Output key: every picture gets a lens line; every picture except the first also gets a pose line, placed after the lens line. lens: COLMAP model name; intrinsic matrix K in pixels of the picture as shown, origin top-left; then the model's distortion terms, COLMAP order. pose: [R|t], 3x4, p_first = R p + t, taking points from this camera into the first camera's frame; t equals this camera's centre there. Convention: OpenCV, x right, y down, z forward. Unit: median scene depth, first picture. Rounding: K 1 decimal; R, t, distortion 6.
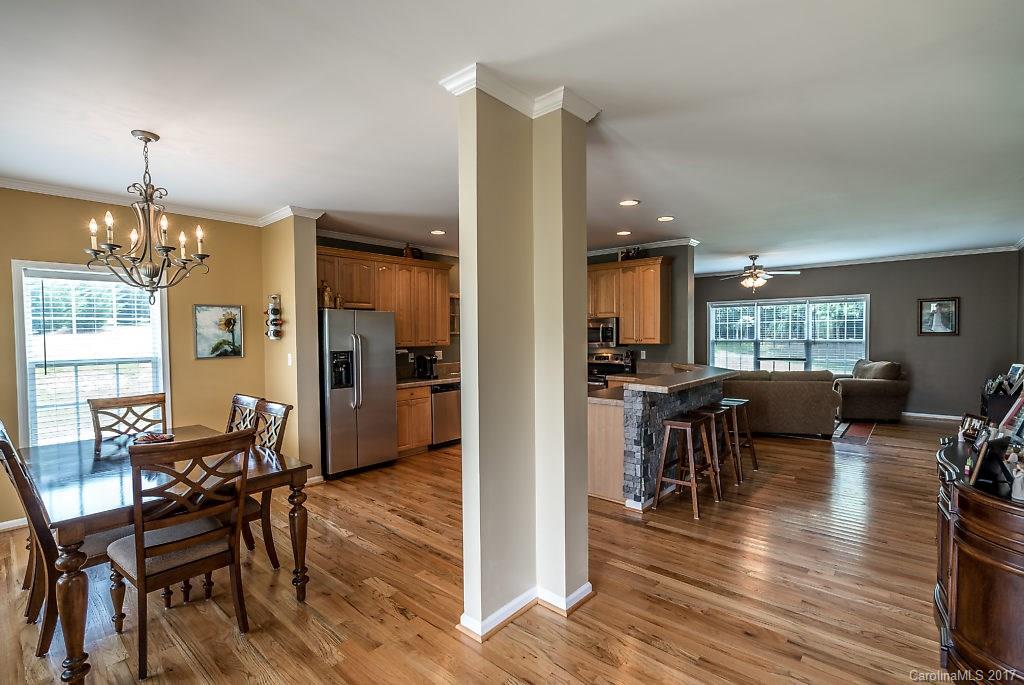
lens RADIAL K [[473.3, 0, 511.8], [0, 473.3, 344.3], [0, 0, 1]] dist [-0.000876, 0.000472]
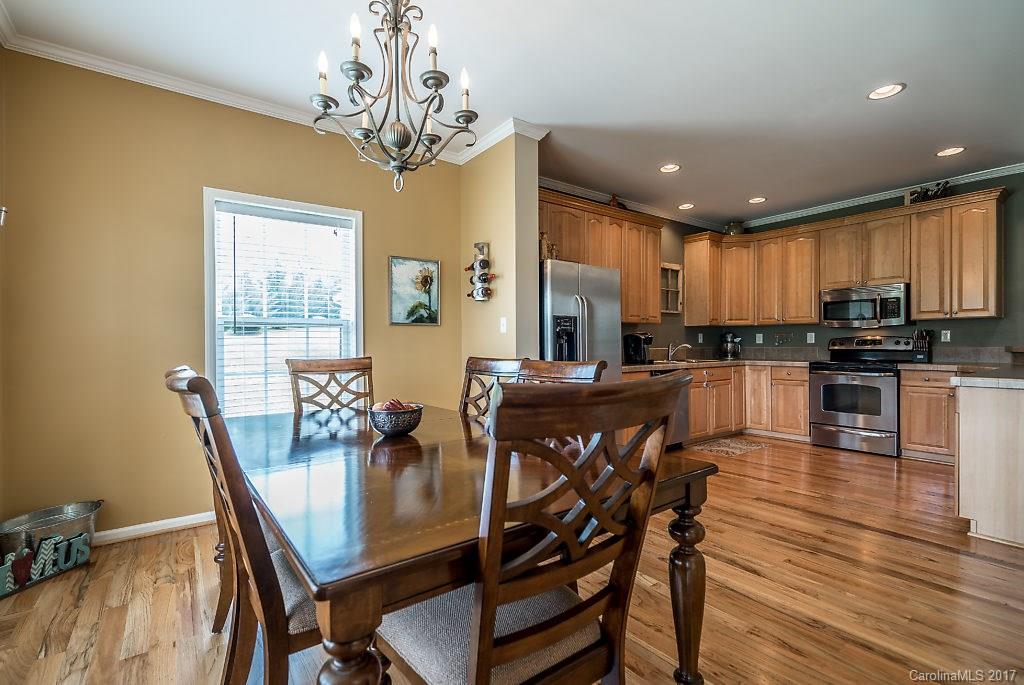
lens RADIAL K [[471.1, 0, 516.2], [0, 471.1, 342.1], [0, 0, 1]] dist [-0.002200, 0.000080]
pose [[0.978888, 0.004720, -0.204342, -0.295469], [-0.009928, 0.999651, -0.024471, 0.078272], [0.204155, 0.025983, 0.978594, 0.263560]]
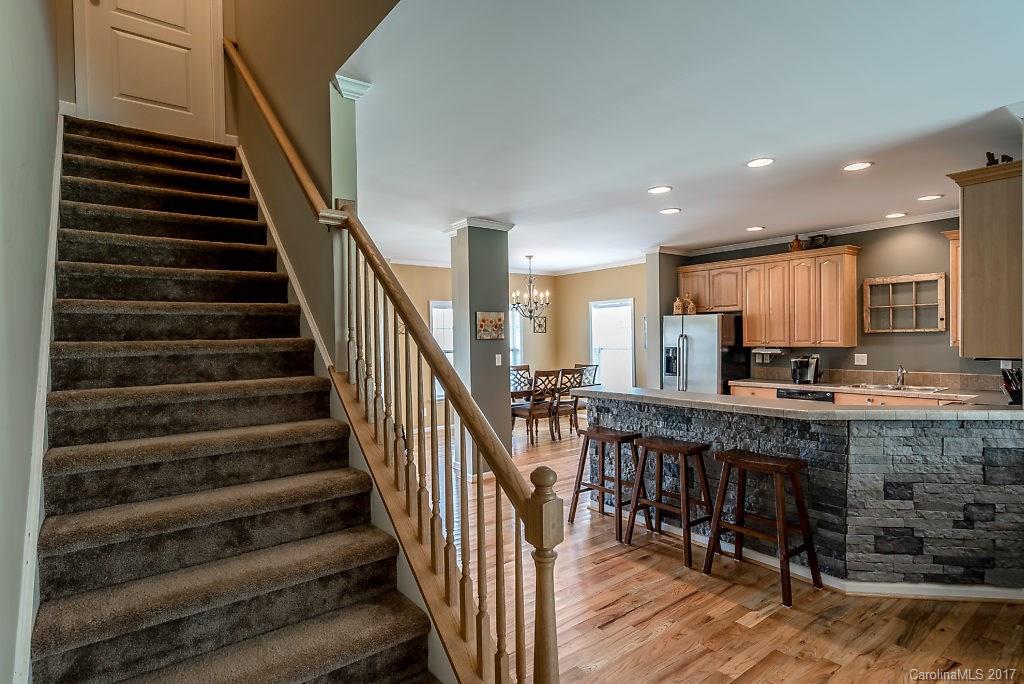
lens RADIAL K [[532.2, 0, 512.0], [0, 532.2, 342.0], [0, 0, 1]] dist [0.000668, 0.000739]
pose [[-0.186641, 0.022317, -0.982175, 1.231725], [-0.004983, 0.999708, 0.023663, -0.035159], [0.982416, 0.009311, -0.186475, 0.882086]]
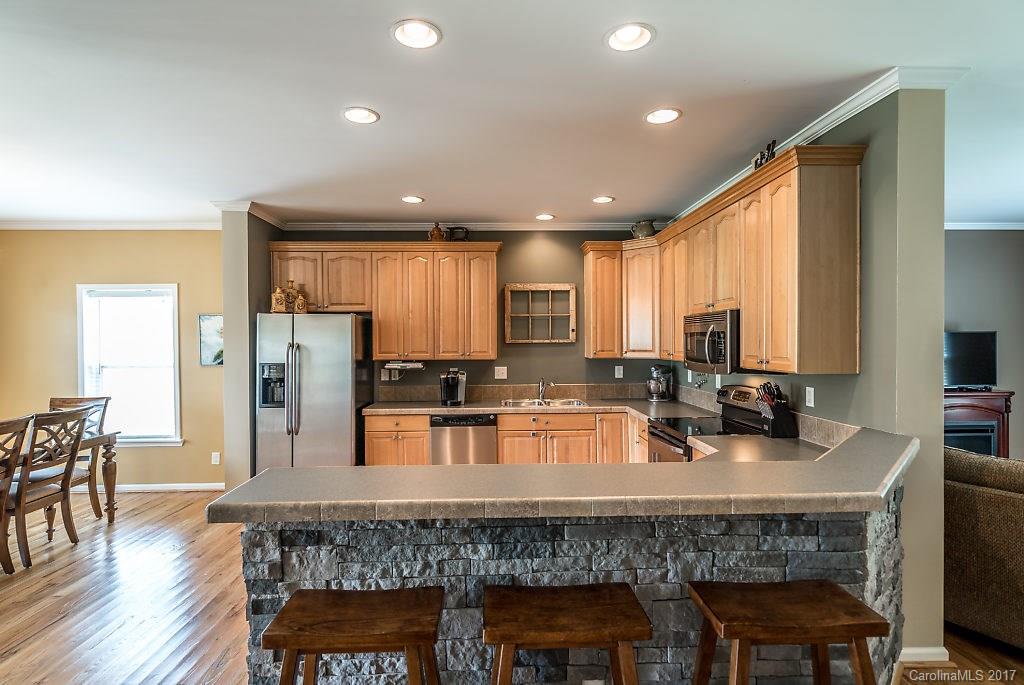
lens RADIAL K [[505.2, 0, 508.6], [0, 505.2, 345.5], [0, 0, 1]] dist [0.001541, 0.000274]
pose [[0.681881, 0.011957, -0.731365, 0.607091], [-0.017732, 0.999843, -0.000186, -0.026078], [0.731248, 0.013096, 0.681986, 0.730552]]
